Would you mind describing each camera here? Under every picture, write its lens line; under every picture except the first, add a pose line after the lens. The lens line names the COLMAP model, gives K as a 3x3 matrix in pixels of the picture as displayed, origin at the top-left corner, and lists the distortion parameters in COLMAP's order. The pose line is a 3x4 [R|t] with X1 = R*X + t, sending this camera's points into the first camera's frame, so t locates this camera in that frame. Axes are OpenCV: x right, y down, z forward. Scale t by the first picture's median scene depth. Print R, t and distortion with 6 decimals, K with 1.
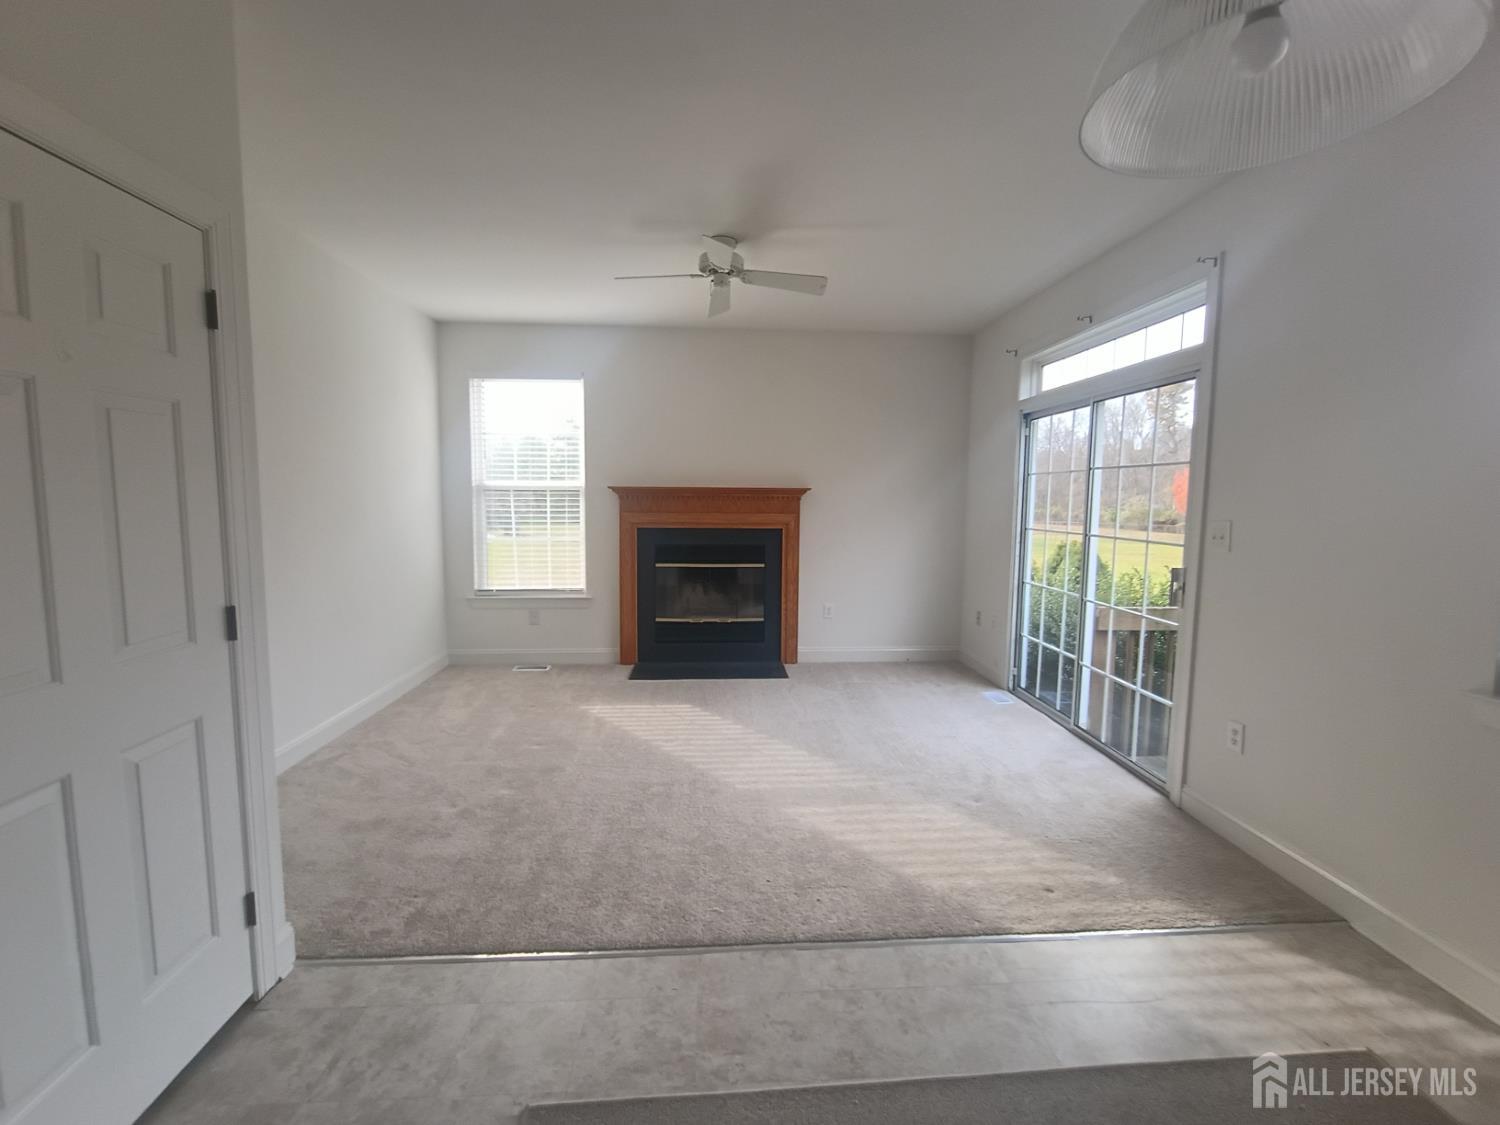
lens RADIAL K [[679.9, 0, 751.8], [0, 679.9, 559.8], [0, 0, 1]] dist [-0.003935, -0.000957]
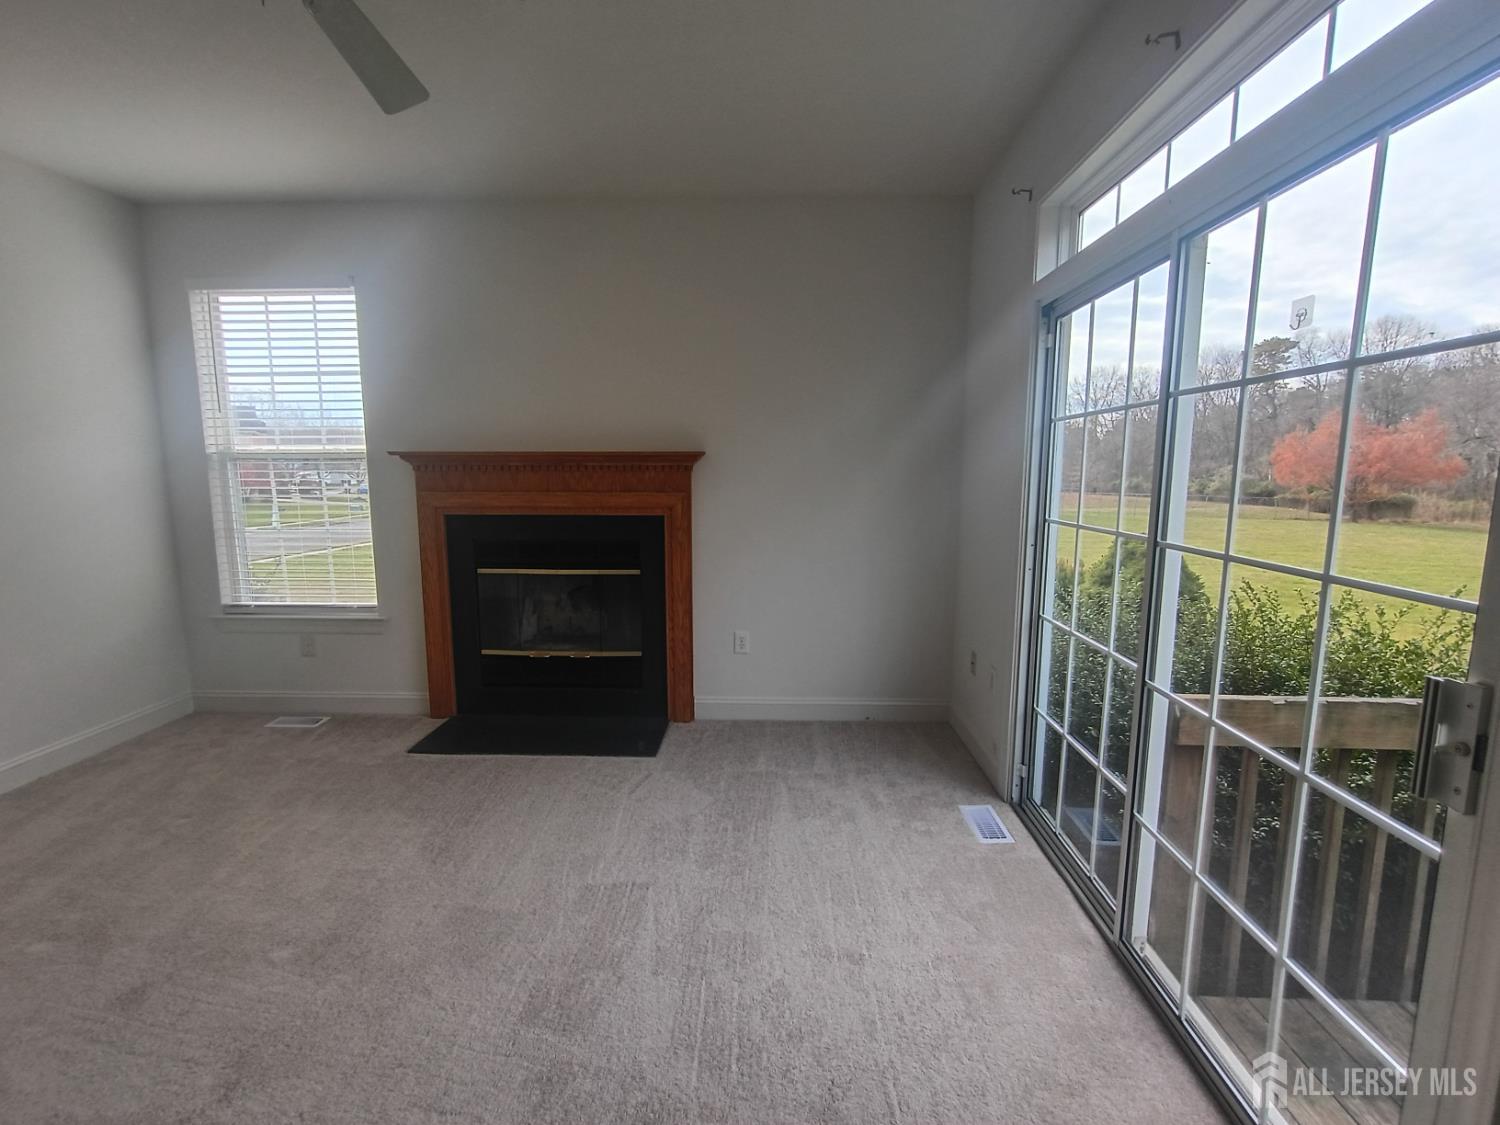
lens RADIAL K [[683.3, 0, 749.6], [0, 683.3, 557.0], [0, 0, 1]] dist [-0.002249, -0.000185]
pose [[0.995609, 0.005320, -0.093463, 0.194935], [-0.002049, 0.999383, 0.035065, -0.031094], [0.093592, -0.034719, 0.995005, 0.383056]]
